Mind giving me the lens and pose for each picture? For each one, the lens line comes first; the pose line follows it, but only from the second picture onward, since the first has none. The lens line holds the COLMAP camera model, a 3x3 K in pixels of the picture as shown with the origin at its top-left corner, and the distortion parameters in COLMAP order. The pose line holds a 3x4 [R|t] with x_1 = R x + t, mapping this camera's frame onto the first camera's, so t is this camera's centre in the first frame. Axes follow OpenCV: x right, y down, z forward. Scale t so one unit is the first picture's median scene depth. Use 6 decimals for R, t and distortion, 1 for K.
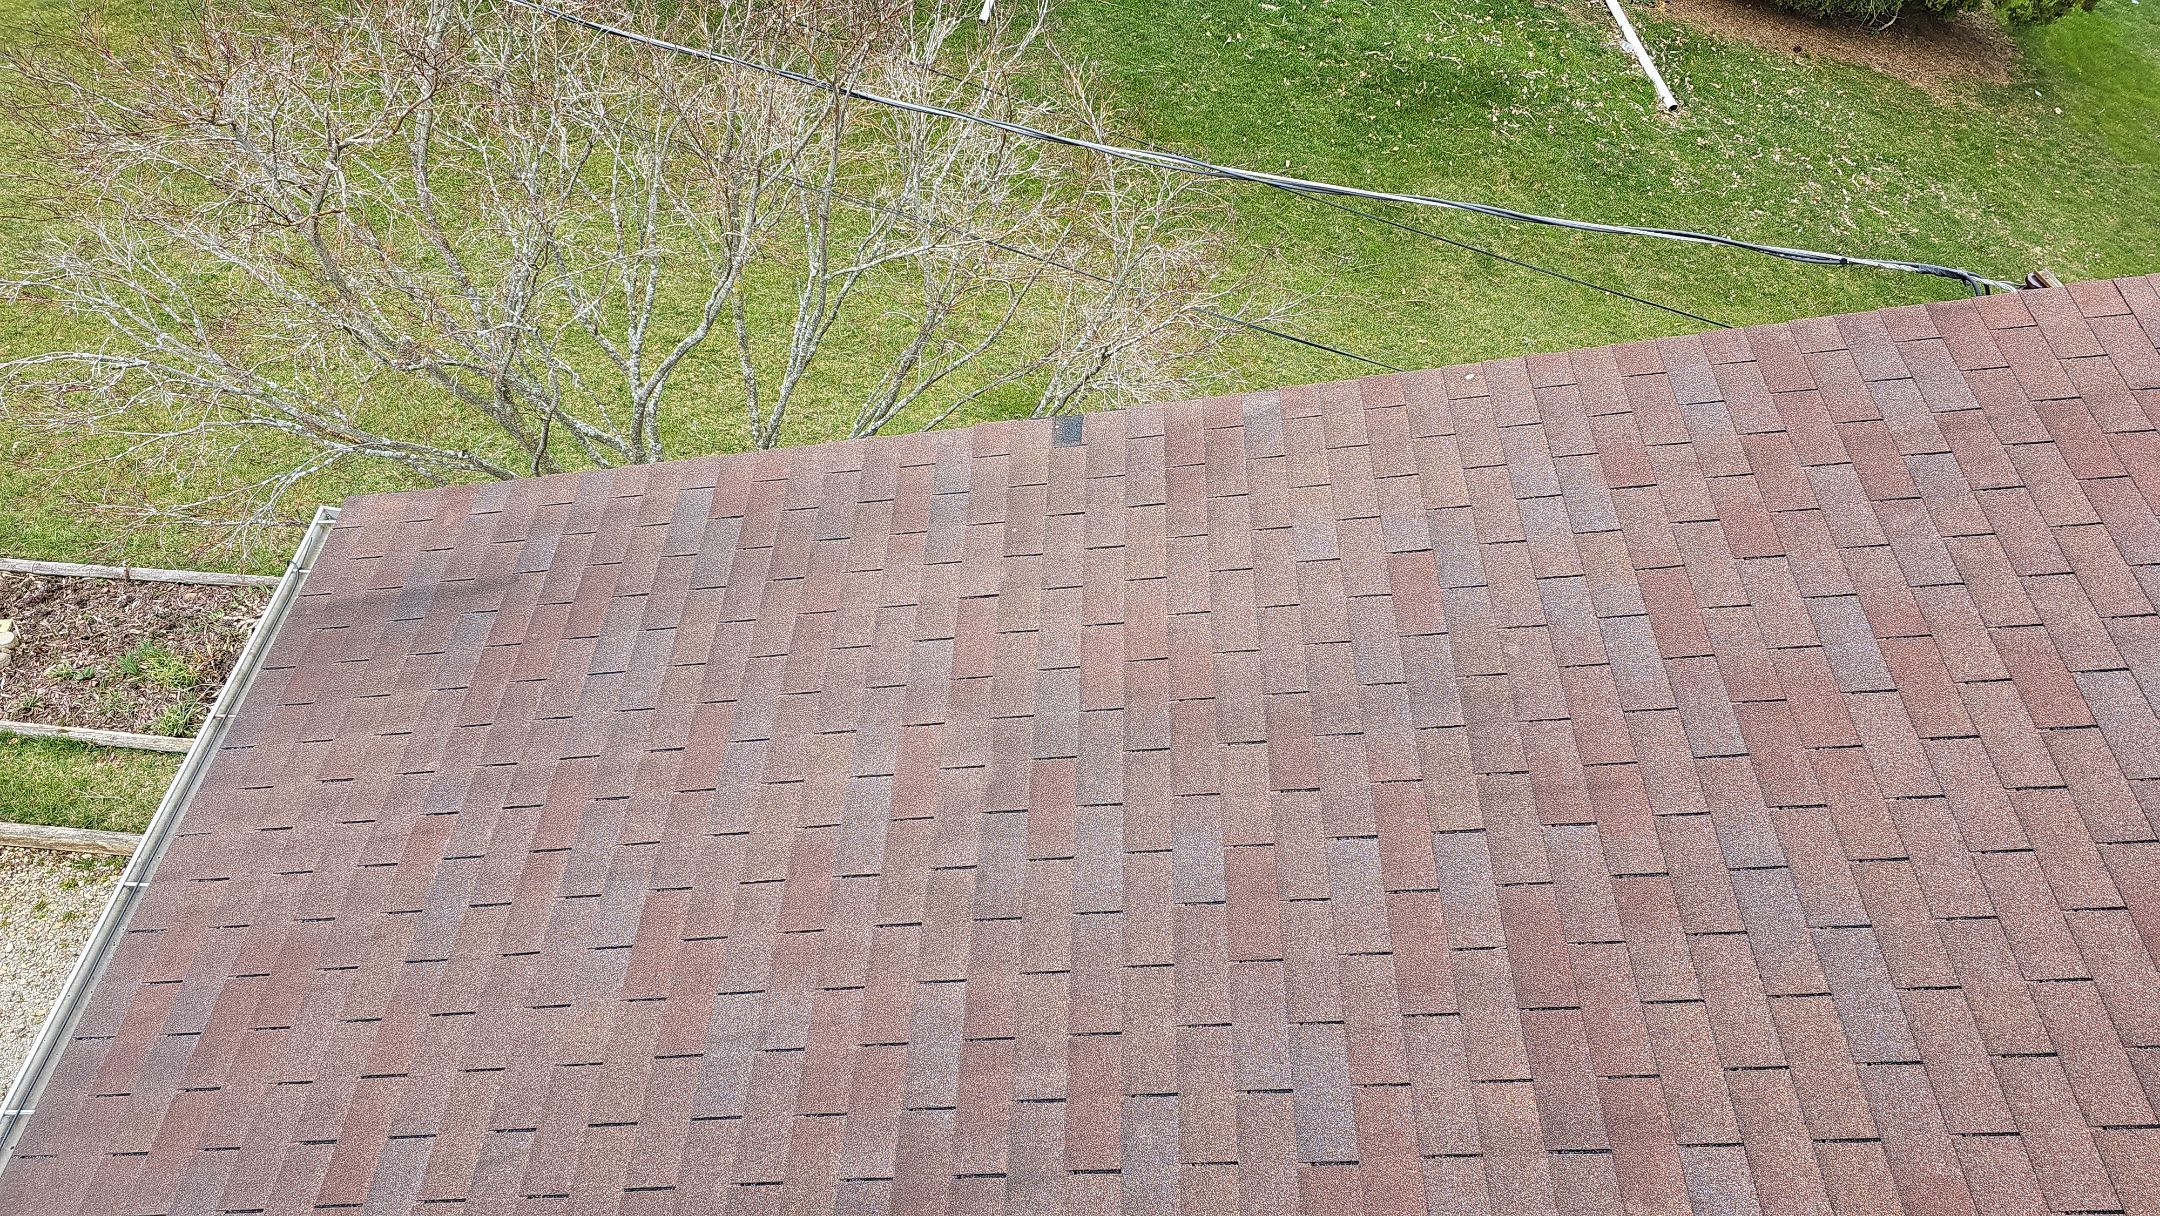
lens RADIAL K [[1451.9, 0, 1085.7], [0, 1451.9, 582.4], [0, 0, 1]] dist [0.064684, -0.056850]
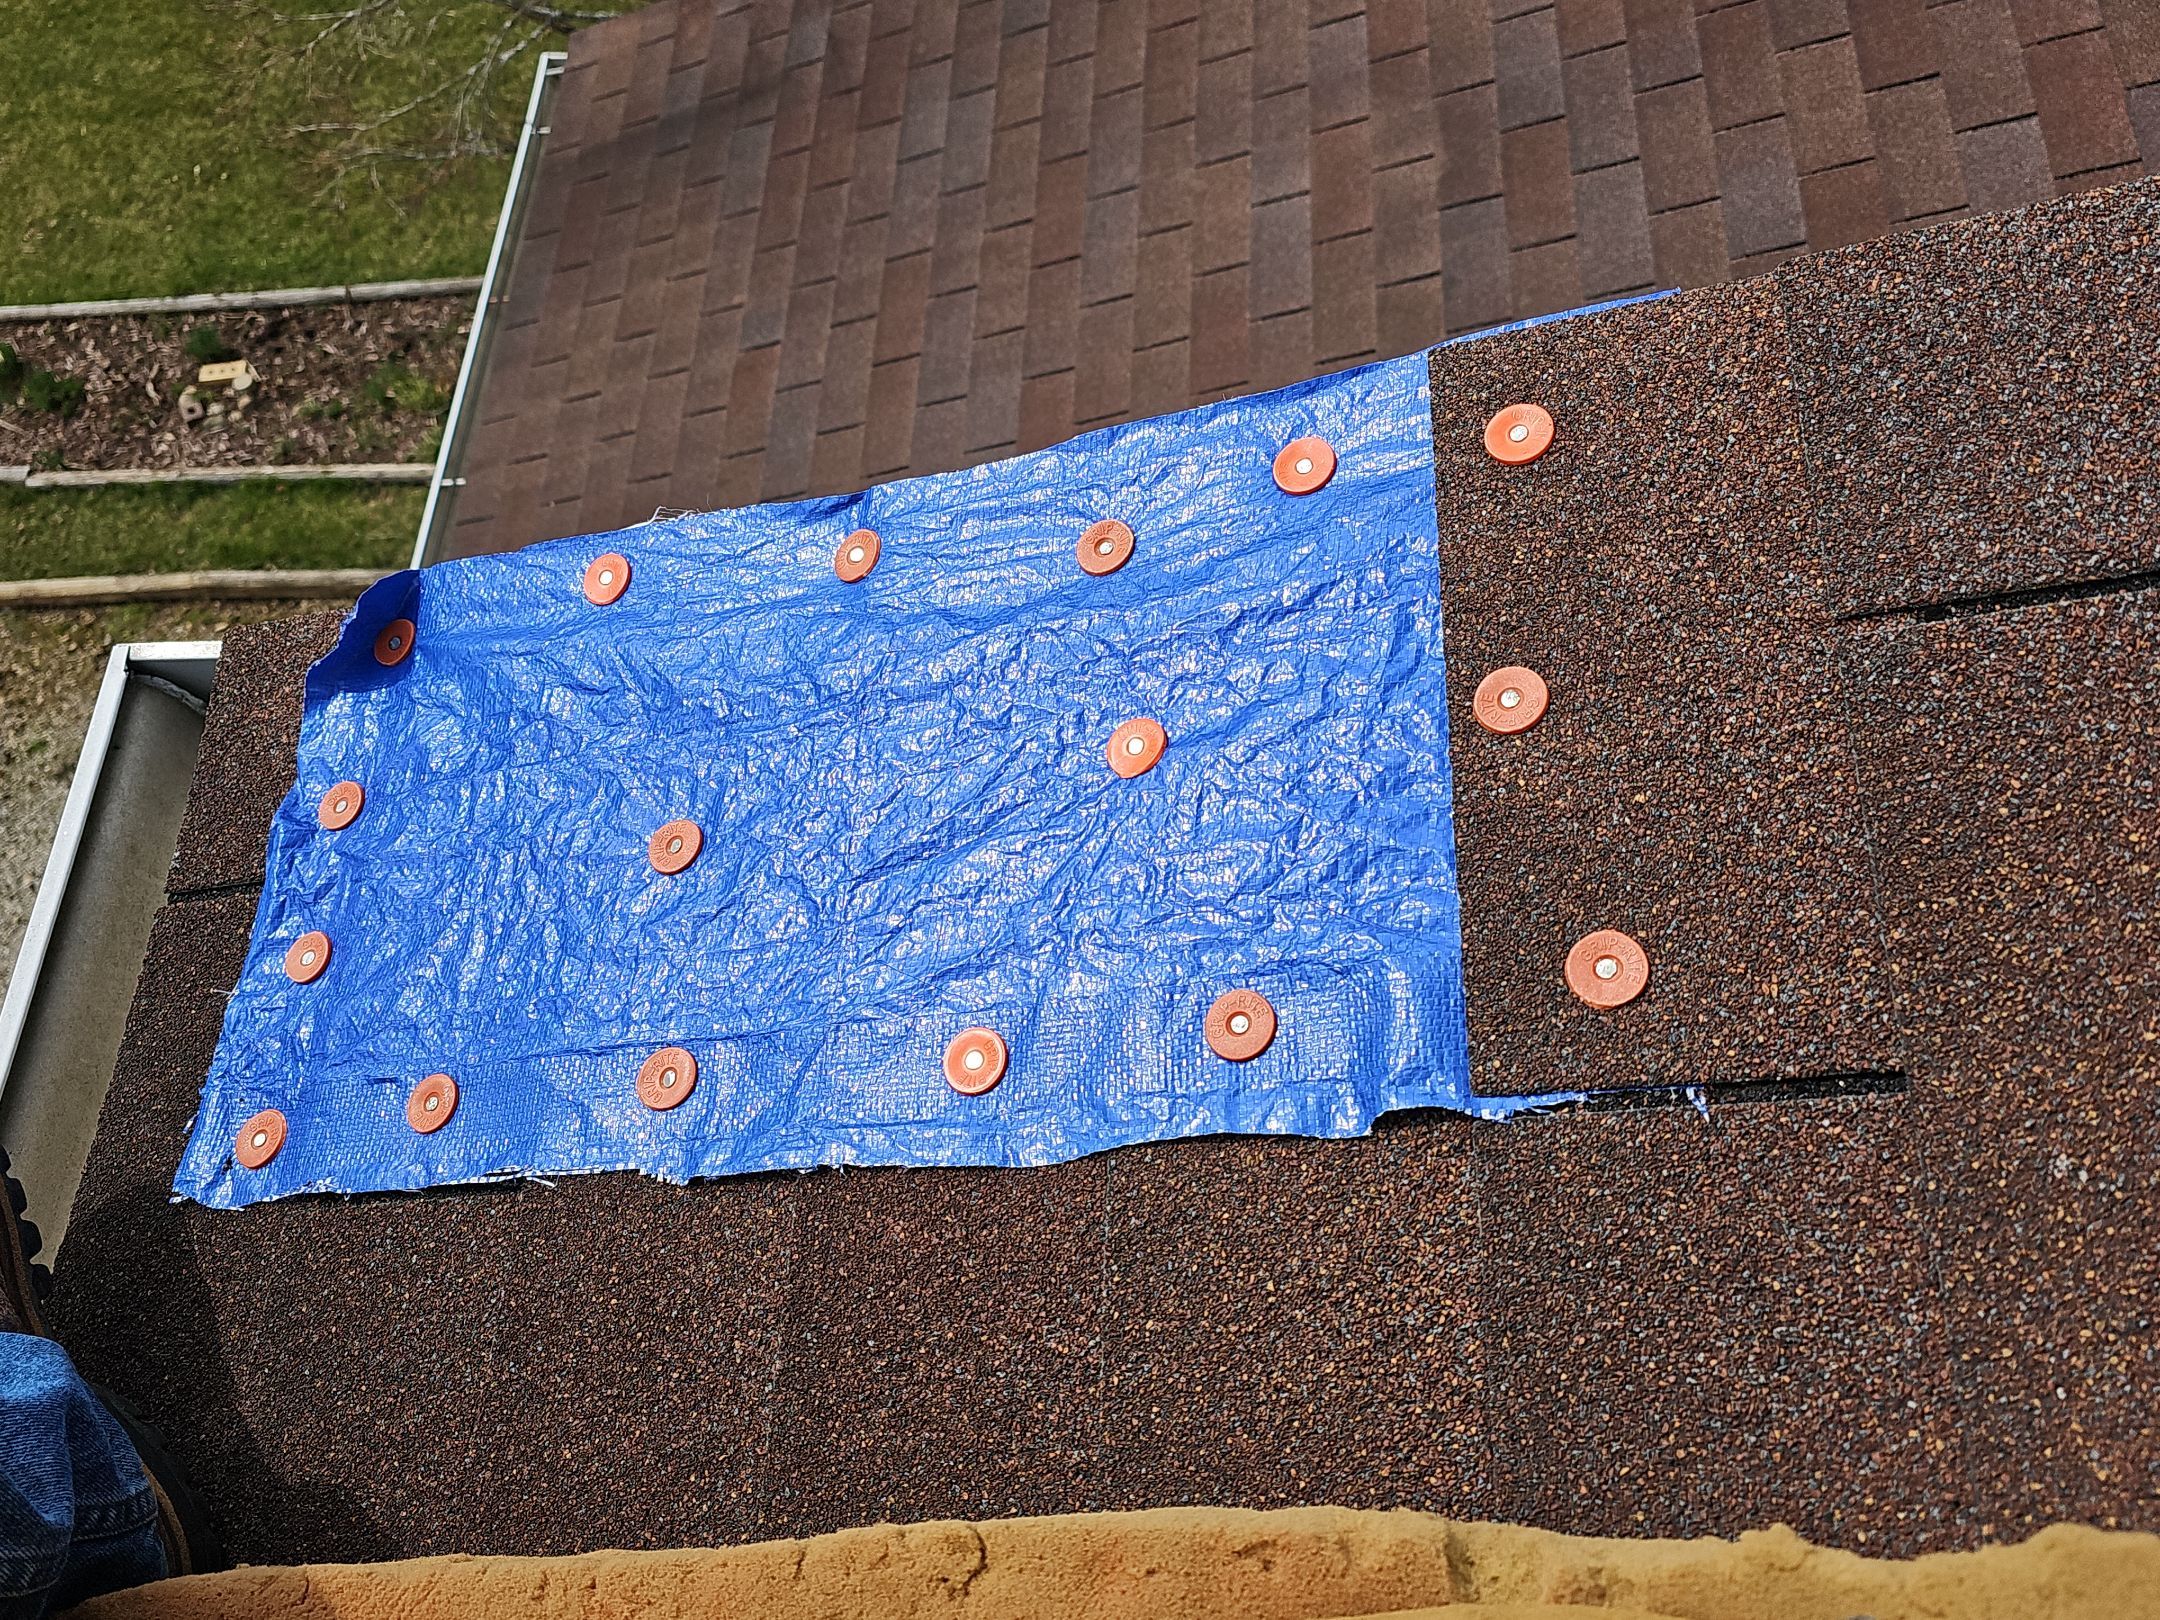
lens RADIAL K [[1795.9, 0, 1058.3], [0, 1795.9, 823.7], [0, 0, 1]] dist [0.070277, -0.077774]
pose [[0.970622, -0.081045, -0.226548, -0.067615], [0.136389, 0.961005, 0.240557, 0.188864], [0.198218, -0.264389, 0.943826, 0.004660]]
